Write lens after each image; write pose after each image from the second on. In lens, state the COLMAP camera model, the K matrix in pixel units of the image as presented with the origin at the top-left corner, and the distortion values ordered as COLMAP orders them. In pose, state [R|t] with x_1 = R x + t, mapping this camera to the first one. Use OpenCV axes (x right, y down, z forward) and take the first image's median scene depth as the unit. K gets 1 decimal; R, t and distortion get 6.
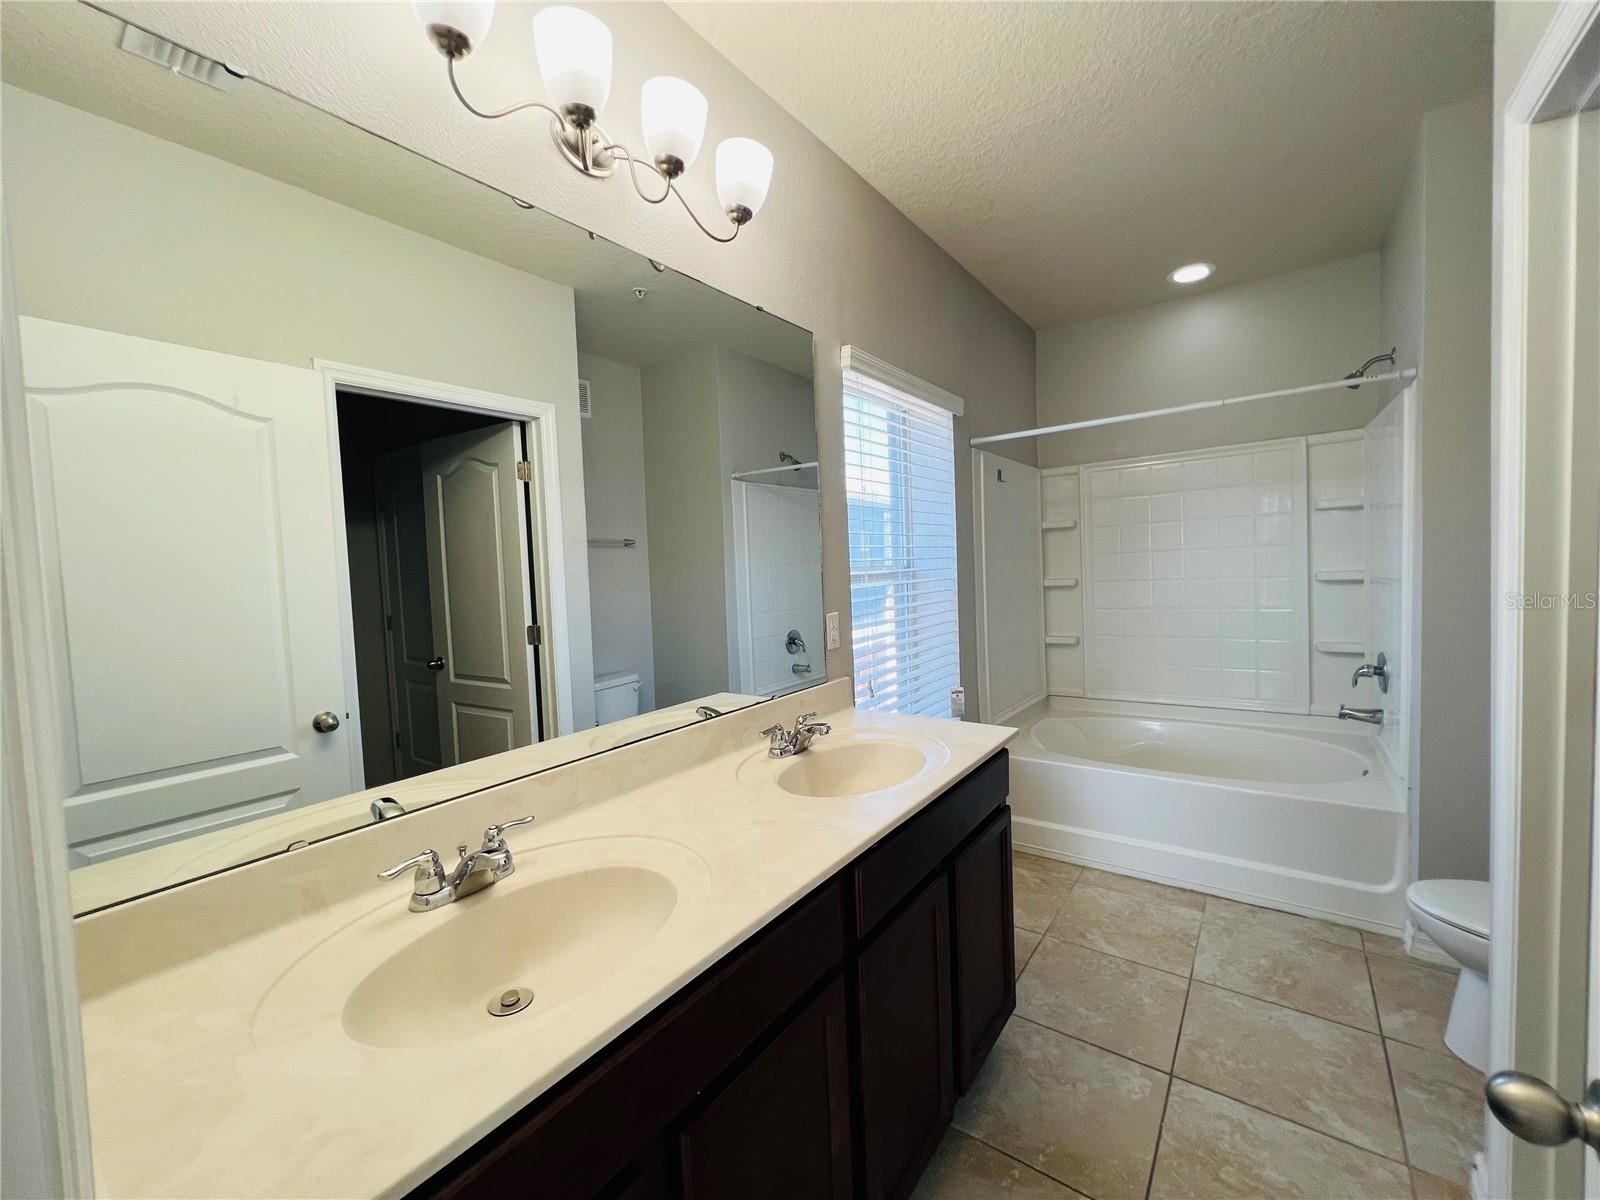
lens RADIAL K [[641.0, 0, 801.9], [0, 641.0, 598.1], [0, 0, 1]] dist [-0.002727, -0.000169]
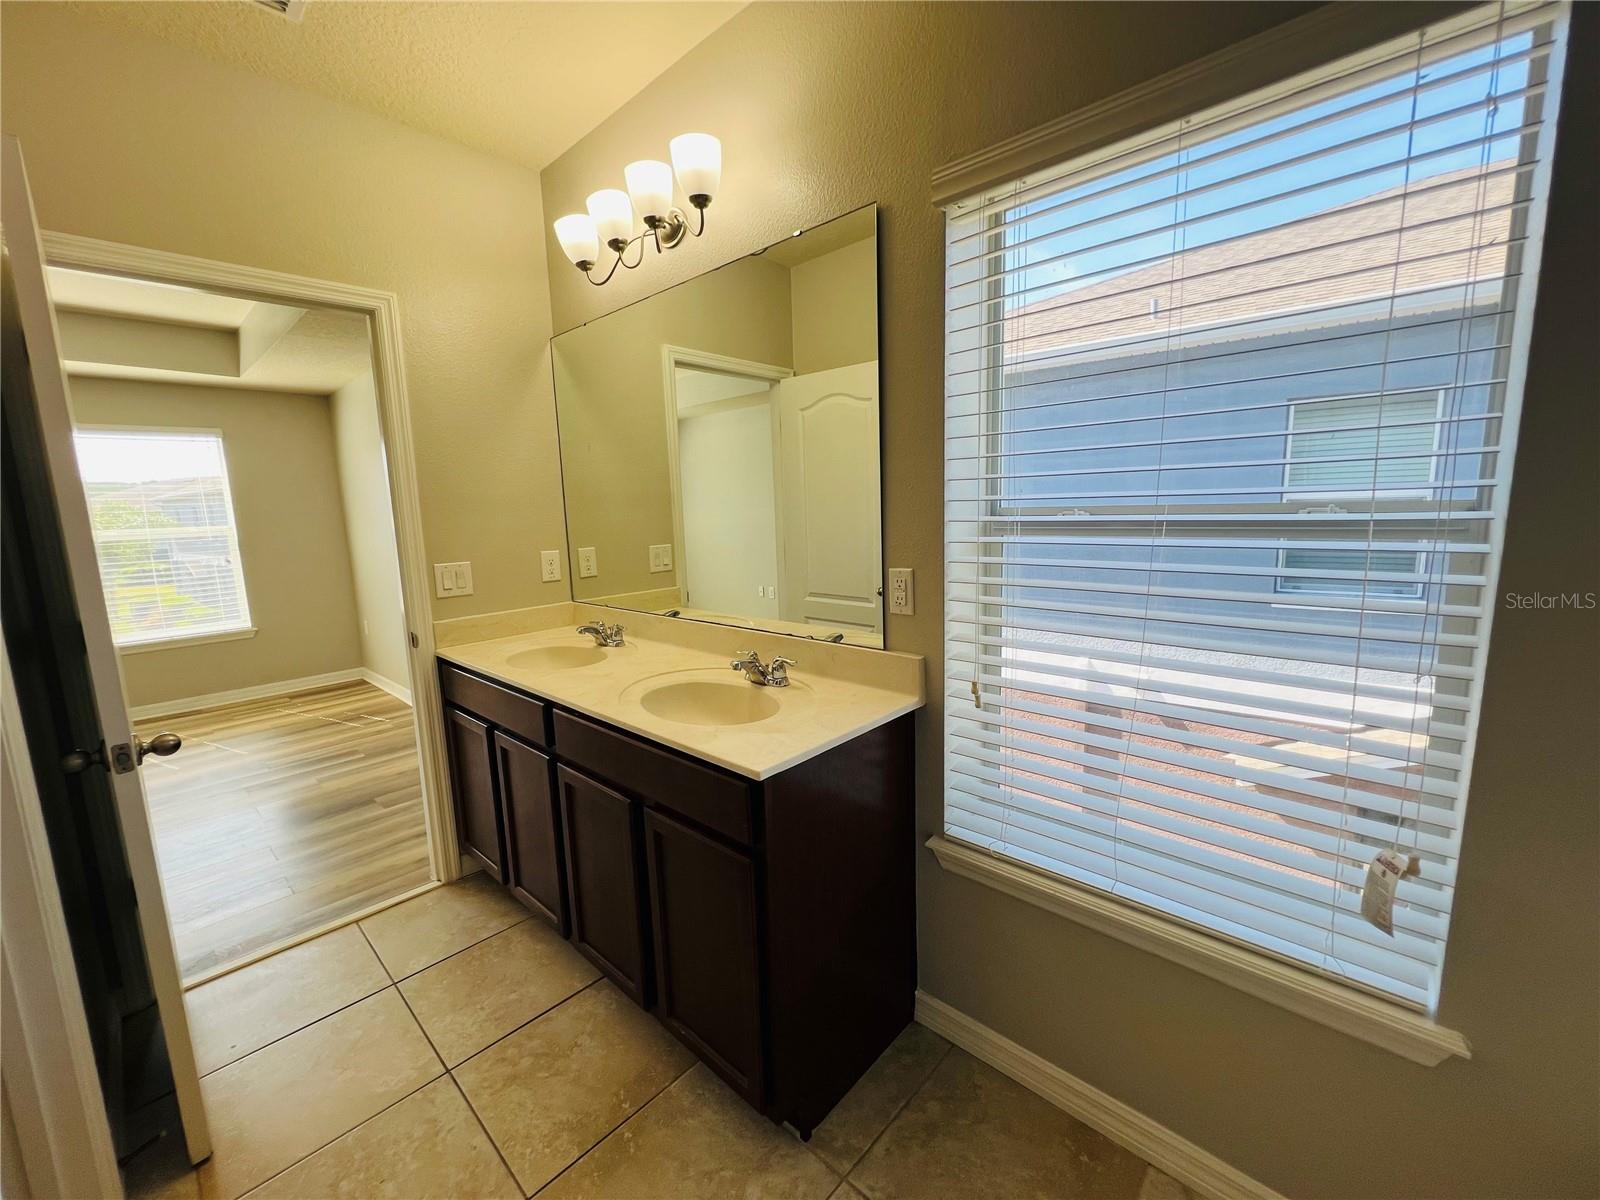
lens RADIAL K [[642.3, 0, 800.0], [0, 642.3, 600.0], [0, 0, 1]] dist [0.000422, 0.000116]
pose [[-0.116718, 0.192626, -0.974306, 0.732028], [-0.011363, 0.980688, 0.195249, -0.079747], [0.993100, 0.033860, -0.112275, 0.858372]]
